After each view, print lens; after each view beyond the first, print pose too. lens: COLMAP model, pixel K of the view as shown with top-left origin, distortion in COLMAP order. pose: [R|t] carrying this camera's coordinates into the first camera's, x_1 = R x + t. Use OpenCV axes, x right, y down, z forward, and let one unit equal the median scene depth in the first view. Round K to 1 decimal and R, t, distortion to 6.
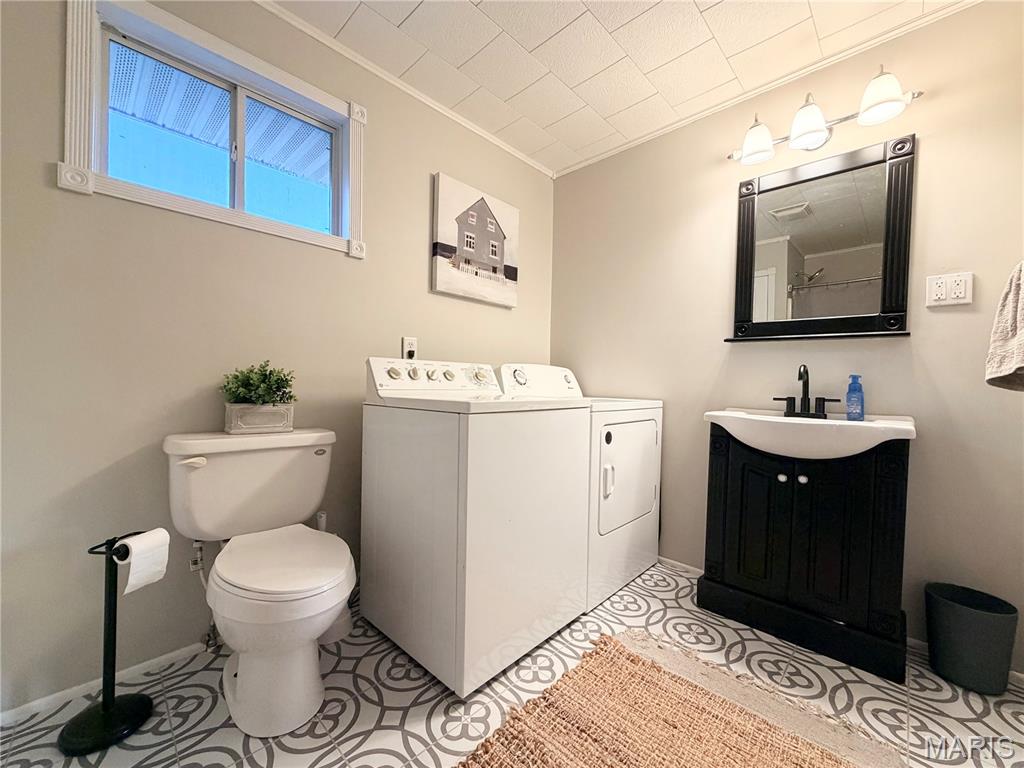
lens RADIAL K [[407.4, 0, 508.1], [0, 407.4, 386.8], [0, 0, 1]] dist [-0.001077, 0.000323]
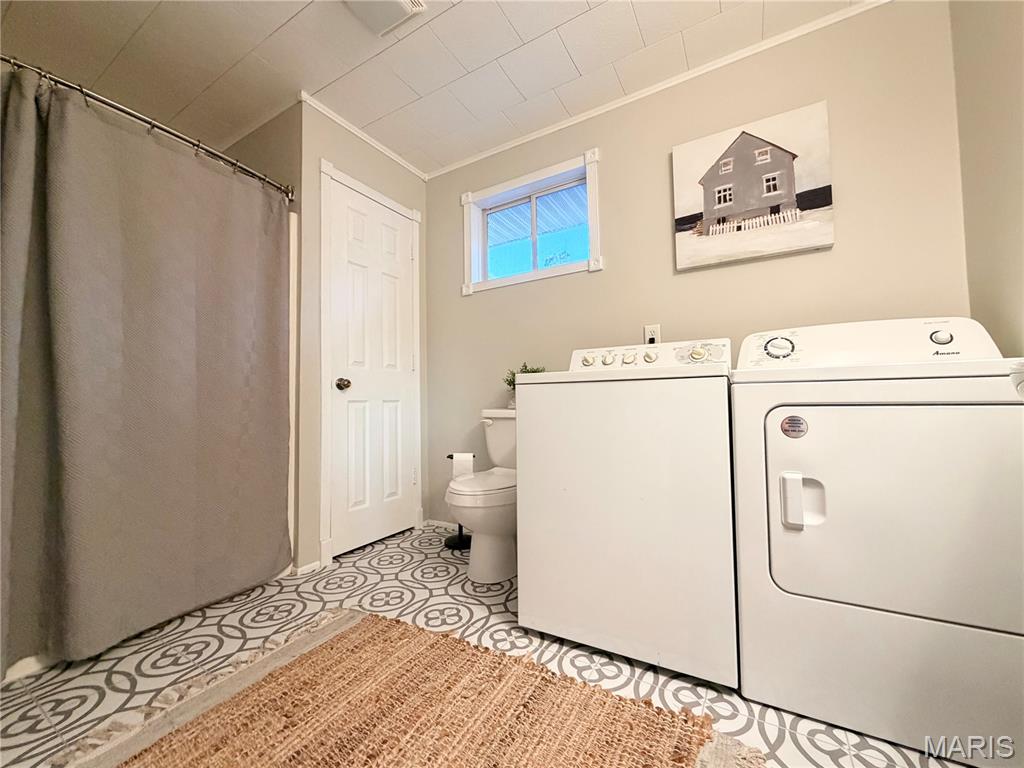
lens RADIAL K [[407.4, 0, 507.8], [0, 407.4, 384.4], [0, 0, 1]] dist [-0.001077, 0.000323]
pose [[0.237633, -0.064286, -0.969225, 0.625729], [0.011360, 0.997923, -0.063404, 0.082945], [0.971289, 0.004057, 0.237870, 0.398346]]
